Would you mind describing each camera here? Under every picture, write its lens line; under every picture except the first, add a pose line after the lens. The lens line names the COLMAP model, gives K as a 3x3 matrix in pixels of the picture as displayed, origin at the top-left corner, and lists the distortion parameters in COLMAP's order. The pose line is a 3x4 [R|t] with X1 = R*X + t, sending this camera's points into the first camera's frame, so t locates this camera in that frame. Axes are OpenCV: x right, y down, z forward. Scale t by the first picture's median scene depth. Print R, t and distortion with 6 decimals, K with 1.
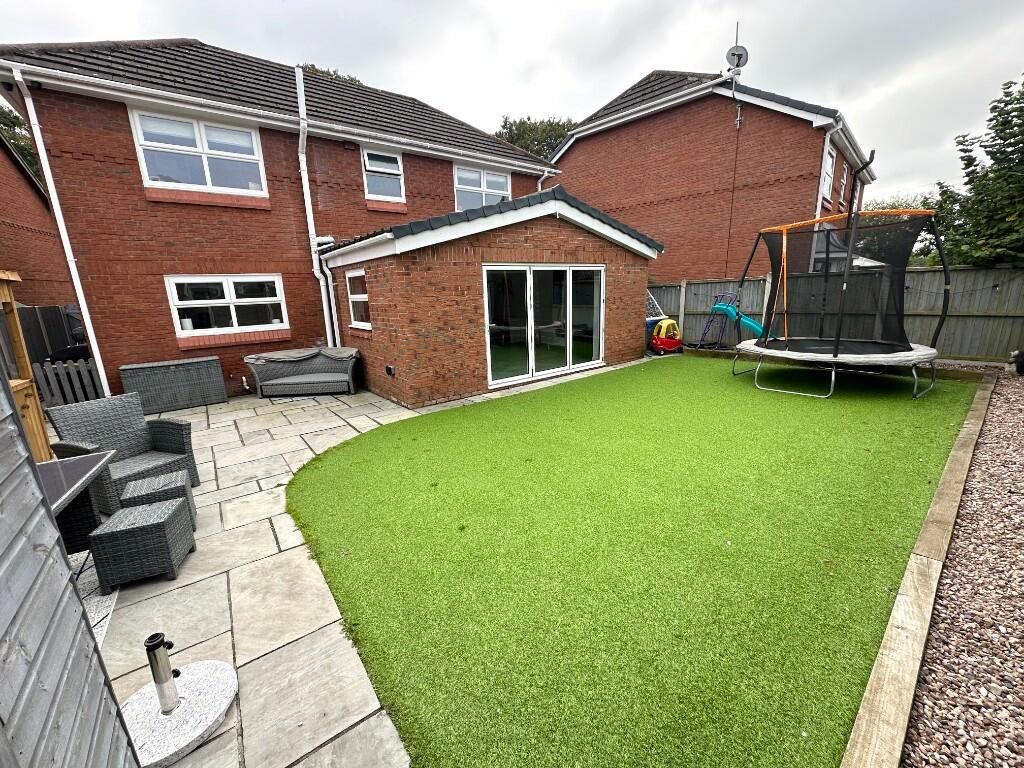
lens RADIAL K [[408.4, 0, 512.3], [0, 408.4, 388.6], [0, 0, 1]] dist [-0.001271, -0.000163]
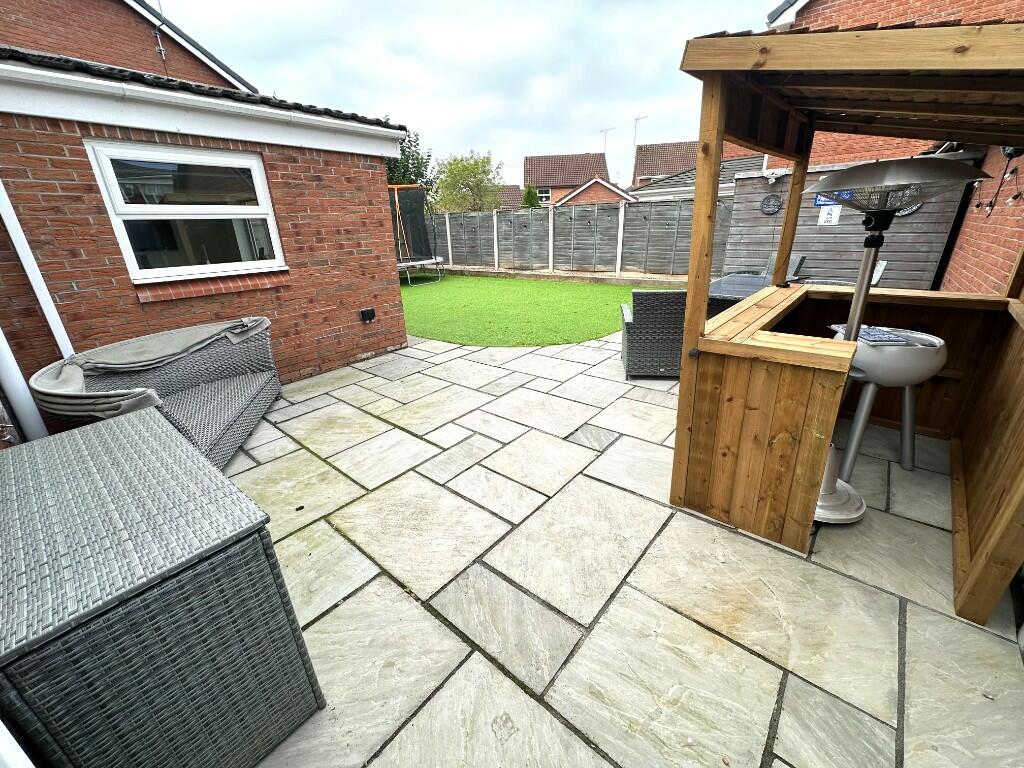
lens RADIAL K [[408.4, 0, 512.5], [0, 408.4, 378.6], [0, 0, 1]] dist [-0.001271, -0.000163]
pose [[-0.182852, -0.319405, 0.929809, -1.235098], [0.273681, 0.891834, 0.360181, -0.158631], [-0.944279, 0.320332, -0.075659, 0.938998]]
